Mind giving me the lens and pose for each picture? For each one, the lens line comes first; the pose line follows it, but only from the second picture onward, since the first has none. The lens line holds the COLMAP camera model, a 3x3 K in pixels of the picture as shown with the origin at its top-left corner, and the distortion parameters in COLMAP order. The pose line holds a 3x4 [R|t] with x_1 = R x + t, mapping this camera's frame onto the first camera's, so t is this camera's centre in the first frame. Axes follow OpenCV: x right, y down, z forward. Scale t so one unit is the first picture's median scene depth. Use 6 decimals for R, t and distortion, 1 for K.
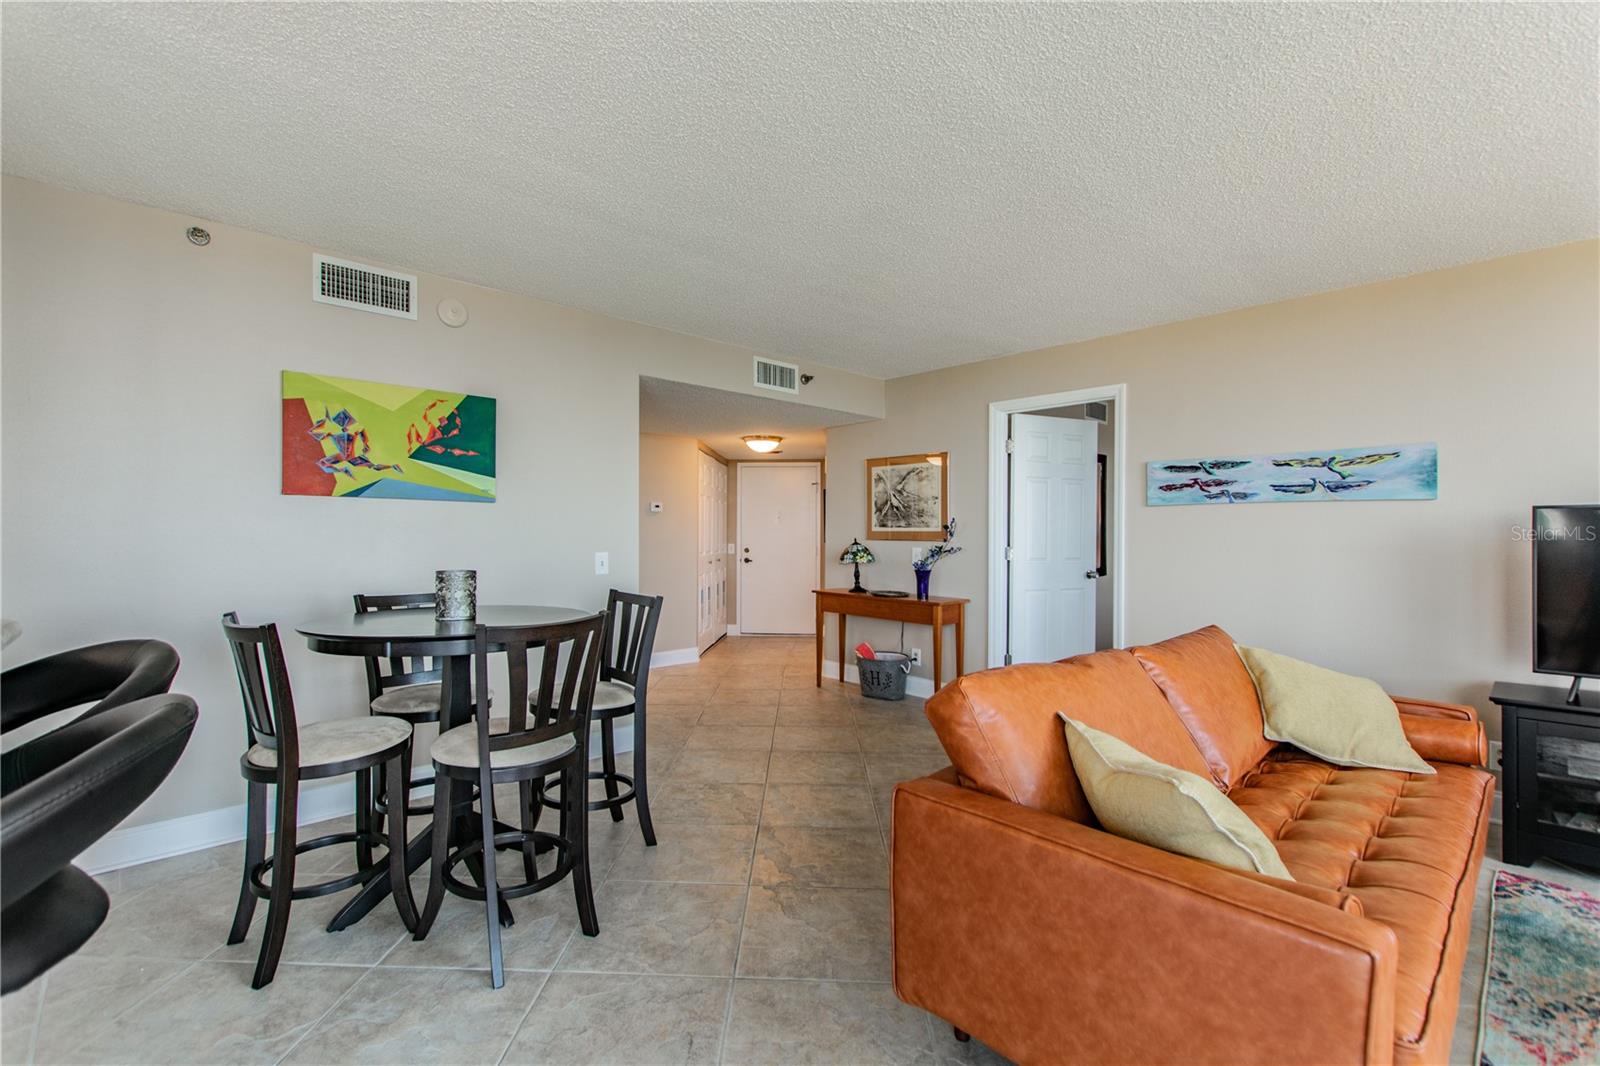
lens RADIAL K [[717.6, 0, 802.9], [0, 717.6, 530.1], [0, 0, 1]] dist [0.000014, -0.001615]
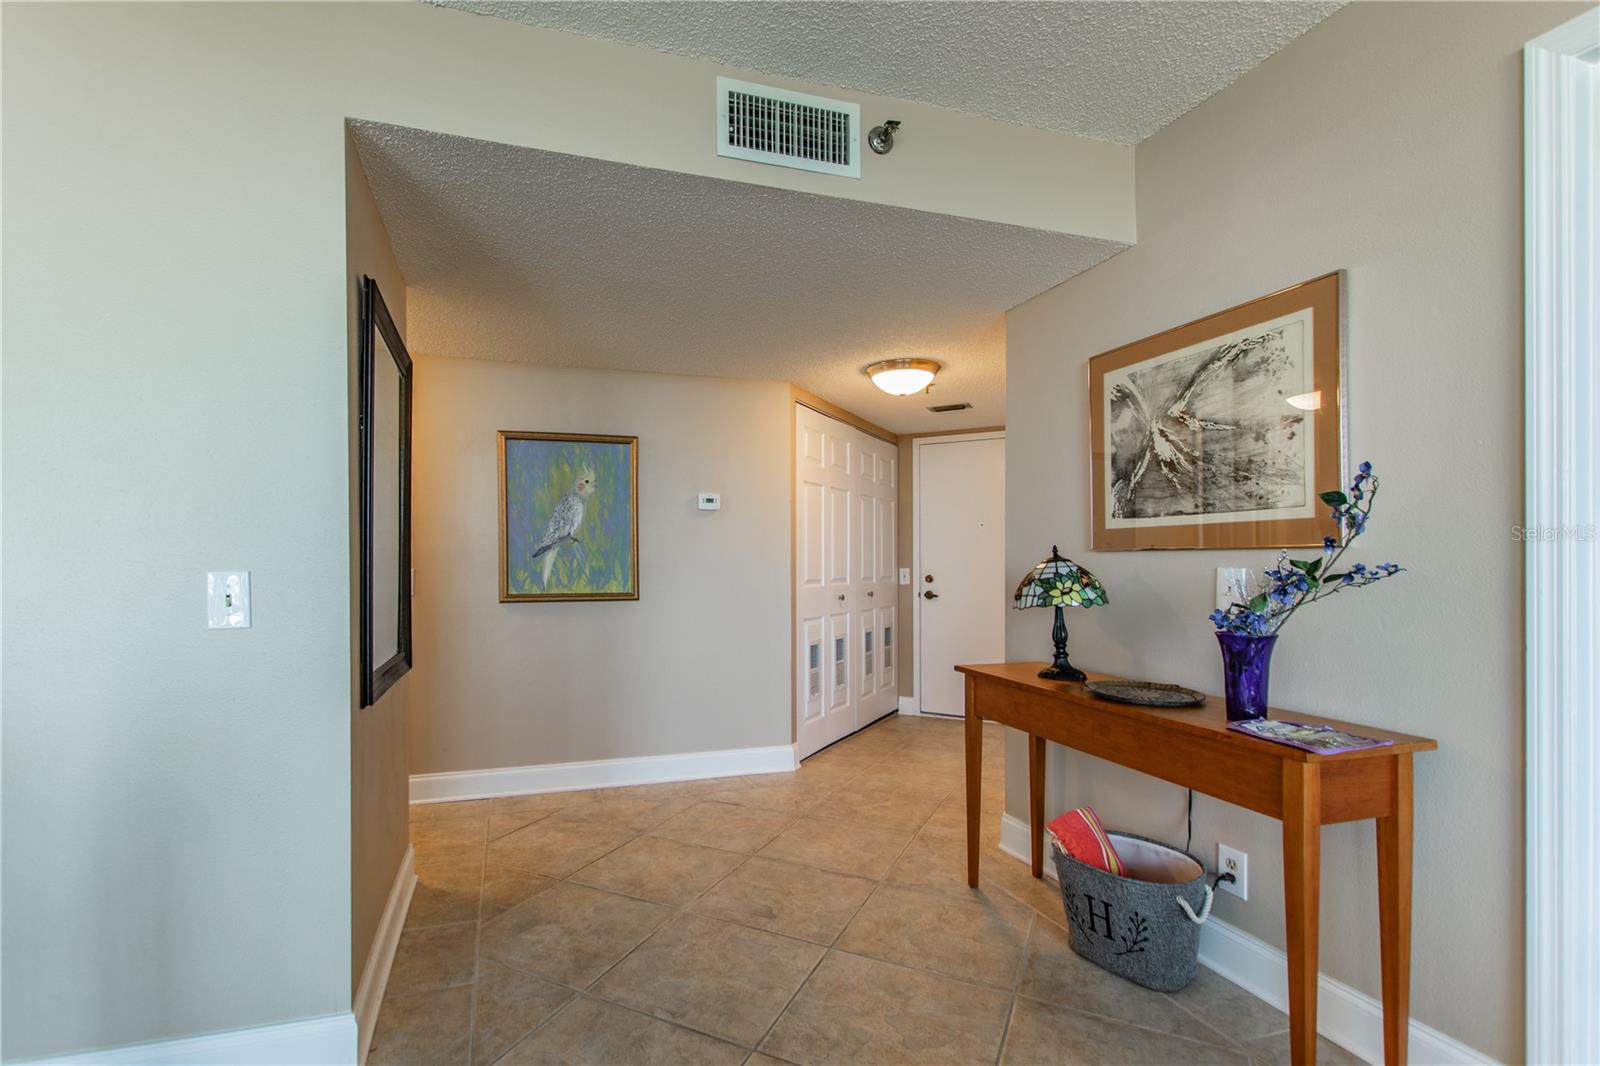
lens RADIAL K [[717.6, 0, 758.0], [0, 717.6, 559.3], [0, 0, 1]] dist [0.000014, -0.001615]
pose [[0.889071, -0.008113, -0.457698, 0.110937], [0.006554, 0.999966, -0.004993, 0.020075], [0.457723, 0.001440, 0.889094, 0.564760]]
